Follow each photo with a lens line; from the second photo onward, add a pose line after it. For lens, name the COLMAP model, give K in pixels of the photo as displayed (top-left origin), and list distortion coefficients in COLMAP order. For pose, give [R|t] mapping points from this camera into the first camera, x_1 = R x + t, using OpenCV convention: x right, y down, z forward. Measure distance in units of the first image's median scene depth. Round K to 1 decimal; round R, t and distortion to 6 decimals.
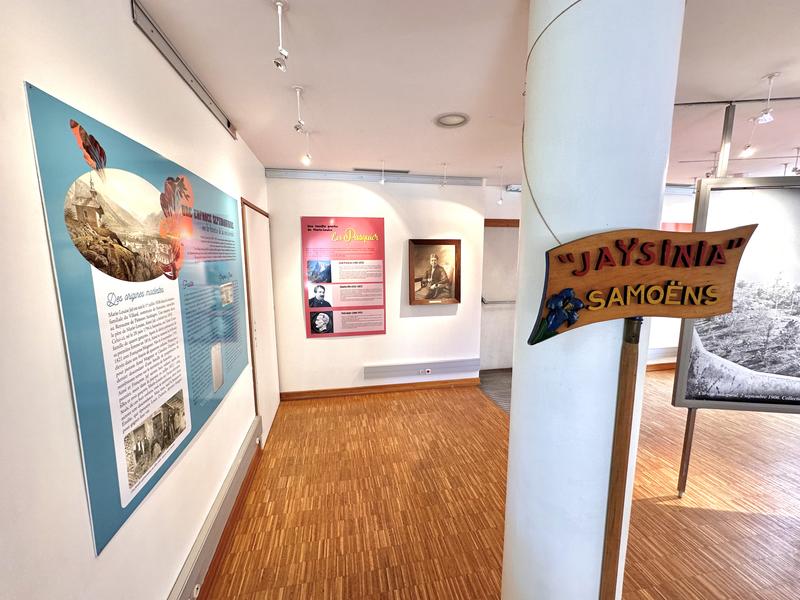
lens RADIAL K [[316.9, 0, 395.6], [0, 316.9, 304.2], [0, 0, 1]] dist [0.005092, 0.000156]
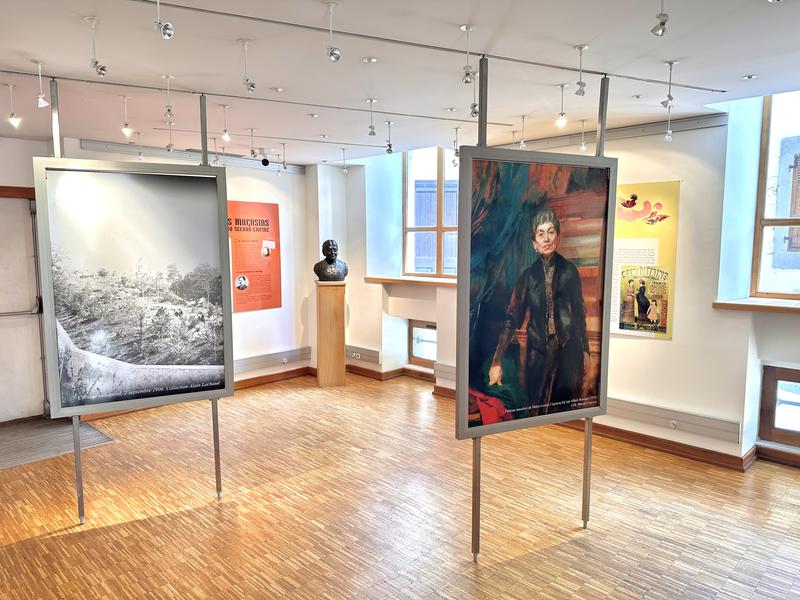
lens RADIAL K [[561.8, 0, 398.3], [0, 561.8, 300.0], [0, 0, 1]] dist [-0.022862, -0.009845]
pose [[0.814050, -0.061664, 0.577512, 0.827861], [0.087145, 0.996059, -0.016483, 0.116438], [-0.574220, 0.063745, 0.816216, -0.799999]]
